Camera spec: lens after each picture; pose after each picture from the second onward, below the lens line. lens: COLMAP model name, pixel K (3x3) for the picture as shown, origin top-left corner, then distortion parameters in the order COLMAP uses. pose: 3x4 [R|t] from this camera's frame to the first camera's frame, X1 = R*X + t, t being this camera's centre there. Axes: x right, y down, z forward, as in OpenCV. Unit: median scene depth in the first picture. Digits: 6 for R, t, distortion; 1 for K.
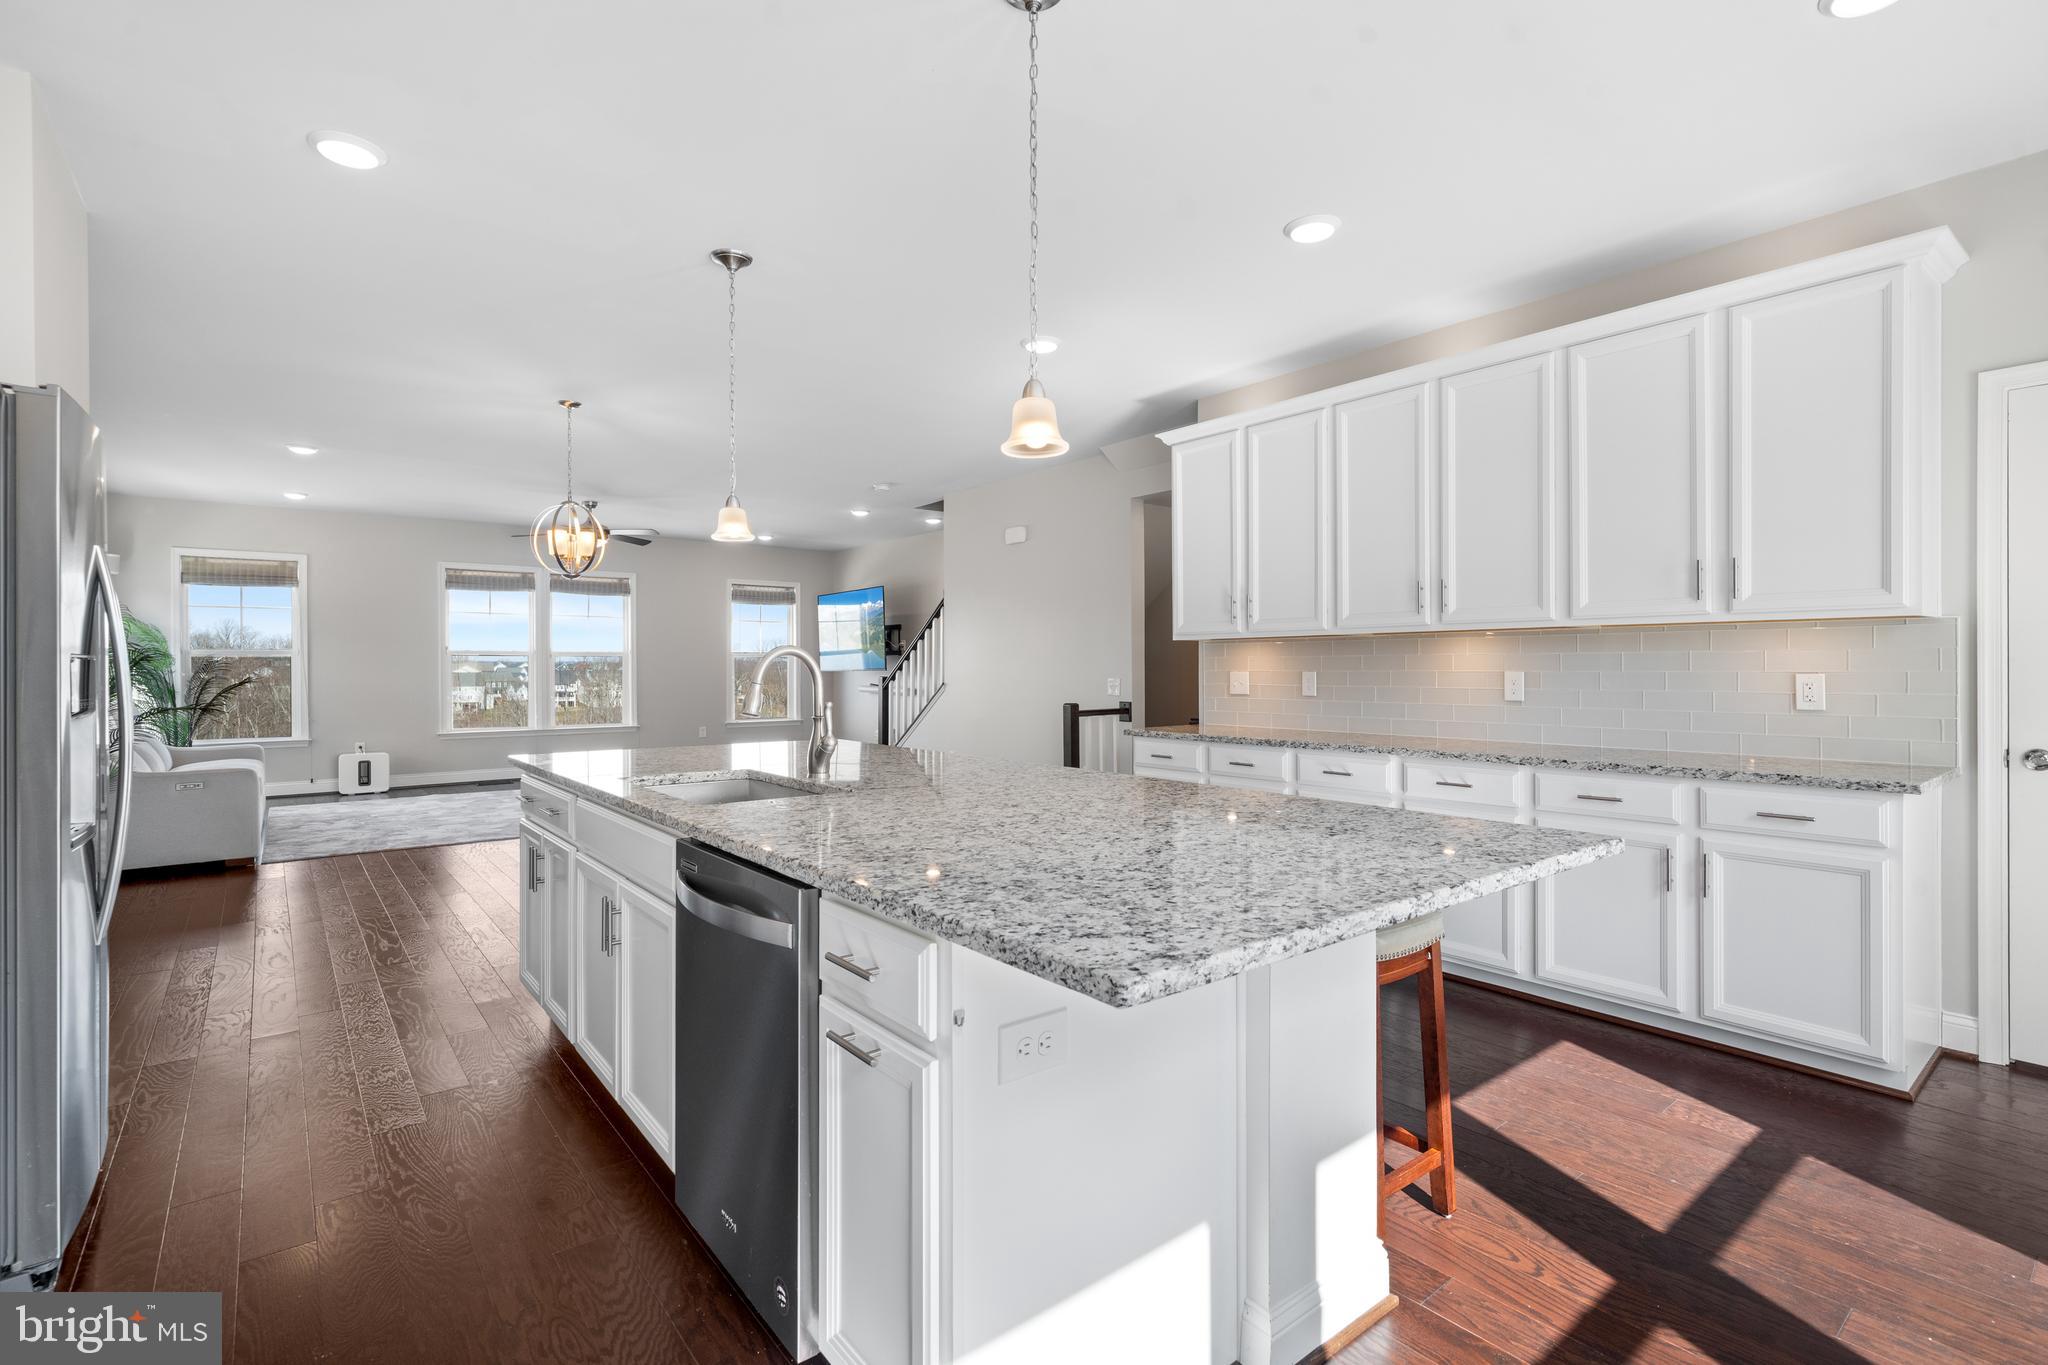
lens RADIAL K [[934.2, 0, 1032.8], [0, 934.2, 671.0], [0, 0, 1]] dist [-0.002405, 0.000992]
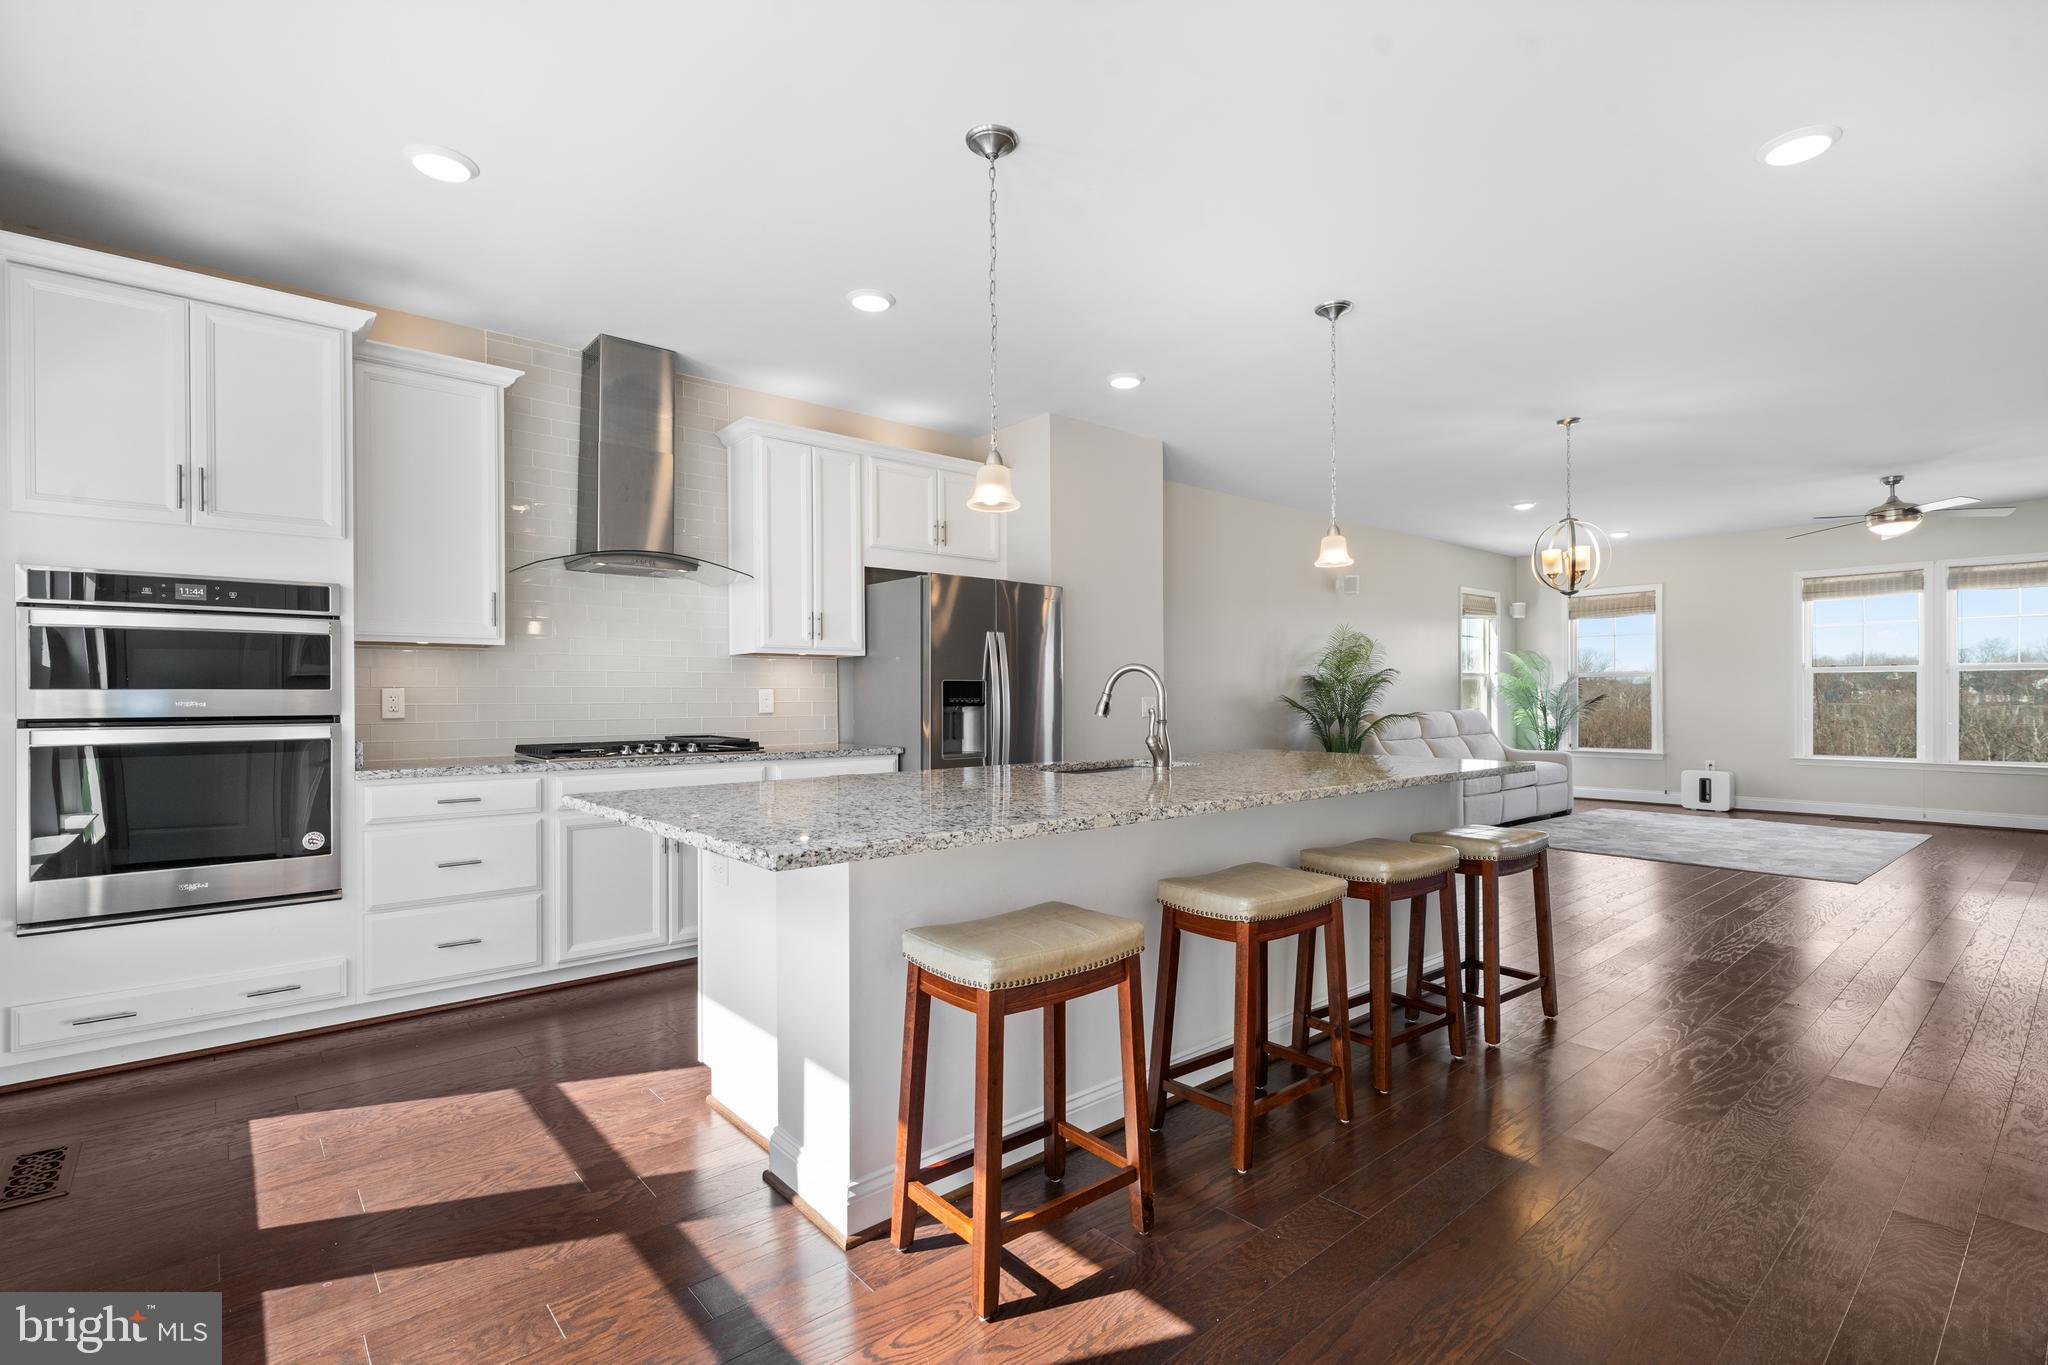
lens RADIAL K [[934.2, 0, 1024.7], [0, 934.2, 700.2], [0, 0, 1]] dist [-0.002405, 0.000992]
pose [[0.016941, 0.009273, -0.999813, 0.299730], [-0.001743, 0.999956, 0.009245, 0.002848], [0.999855, 0.001586, 0.016957, 0.242547]]
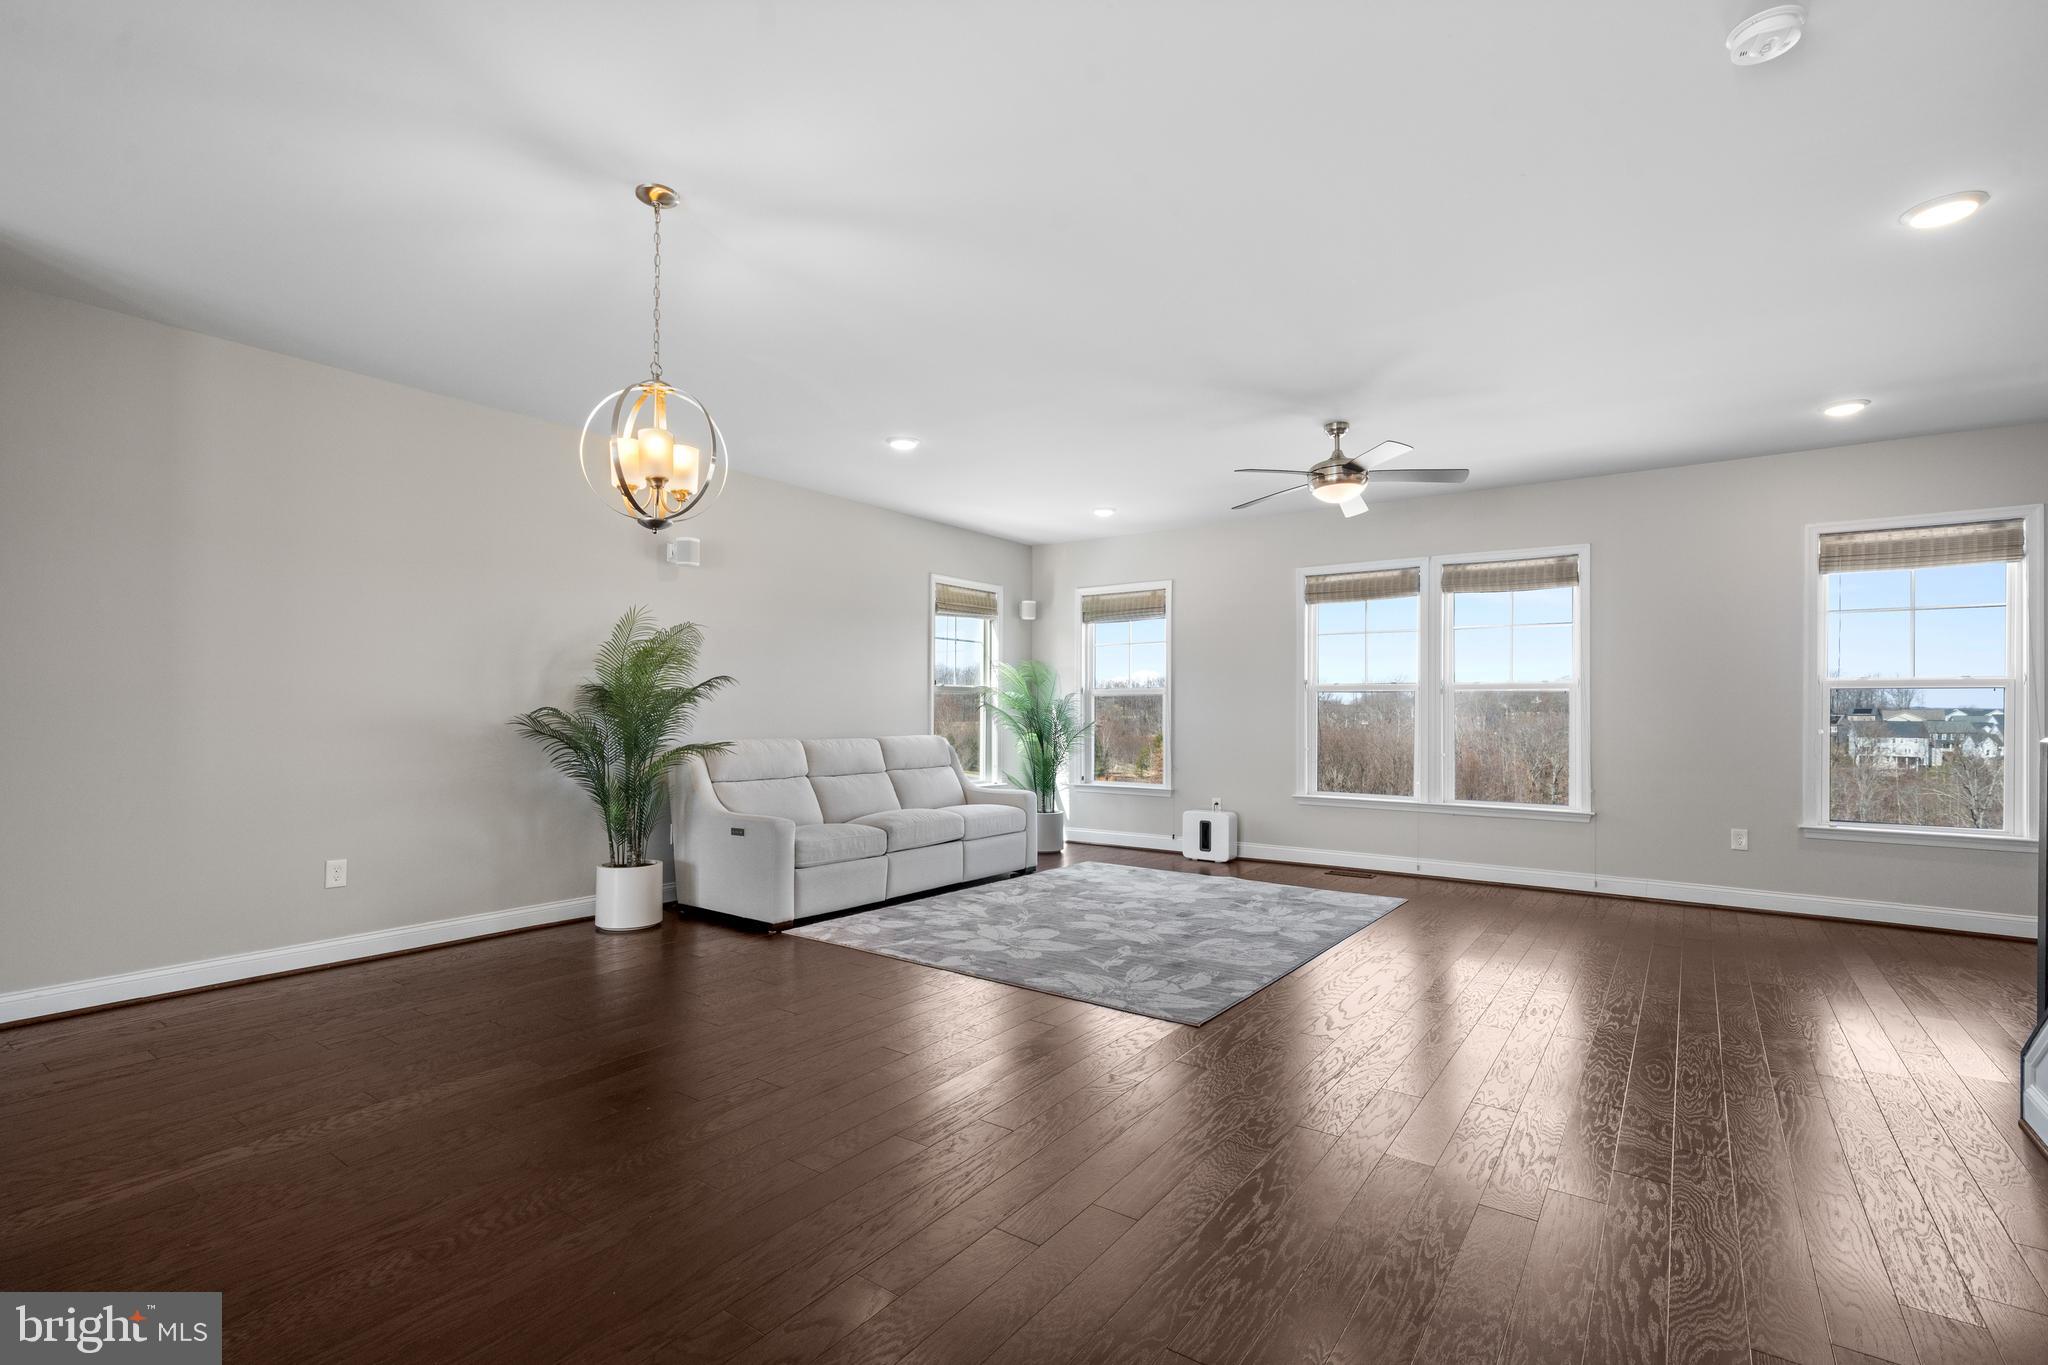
lens RADIAL K [[934.2, 0, 1019.0], [0, 934.2, 723.6], [0, 0, 1]] dist [-0.002405, 0.000992]
pose [[0.257517, 0.017512, -0.966115, 0.039570], [-0.011266, 0.999822, 0.015121, -0.000433], [0.966208, 0.006990, 0.257669, 0.641184]]
